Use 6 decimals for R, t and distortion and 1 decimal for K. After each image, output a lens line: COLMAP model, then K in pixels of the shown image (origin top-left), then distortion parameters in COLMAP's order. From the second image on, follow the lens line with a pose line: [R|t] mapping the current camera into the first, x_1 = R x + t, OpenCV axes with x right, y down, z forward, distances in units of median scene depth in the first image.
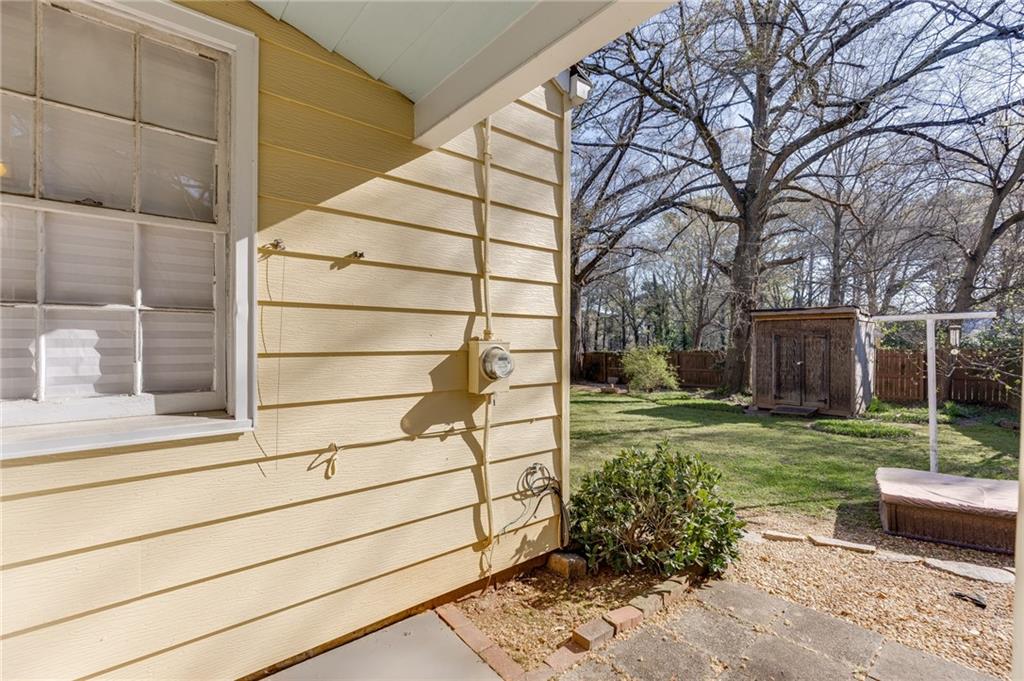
lens RADIAL K [[457.4, 0, 519.6], [0, 457.4, 341.9], [0, 0, 1]] dist [0.011298, -0.002825]
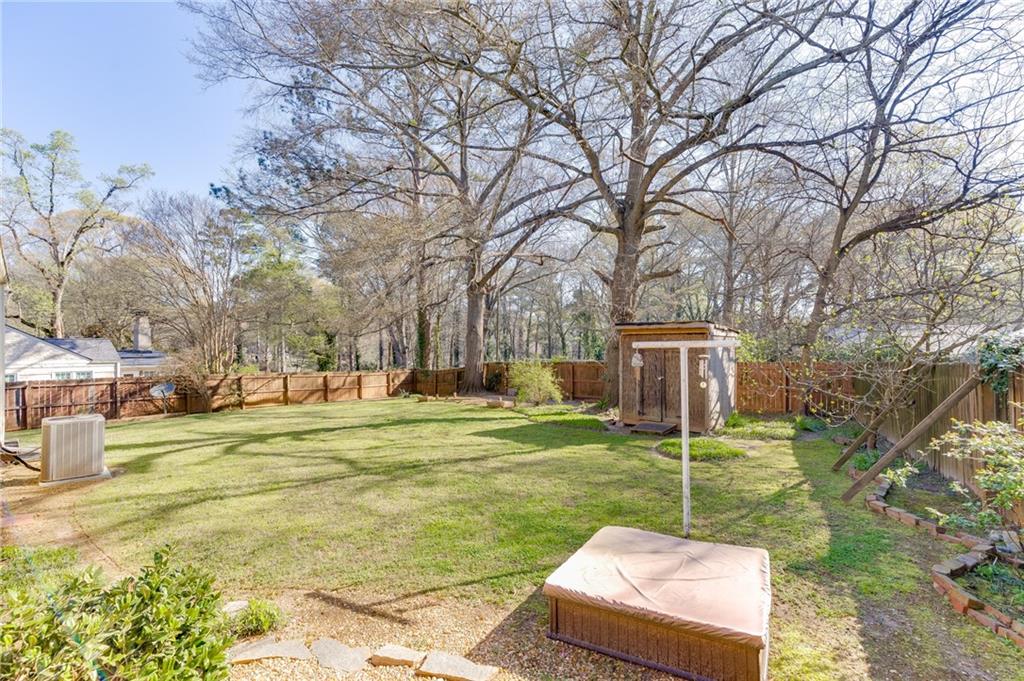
lens RADIAL K [[457.4, 0, 519.6], [0, 457.4, 341.9], [0, 0, 1]] dist [0.011298, -0.002825]
pose [[0.992176, 0.002604, 0.124822, 0.166449], [-0.001098, 0.999926, -0.012133, -0.016849], [-0.124844, 0.011901, 0.992105, 0.060089]]
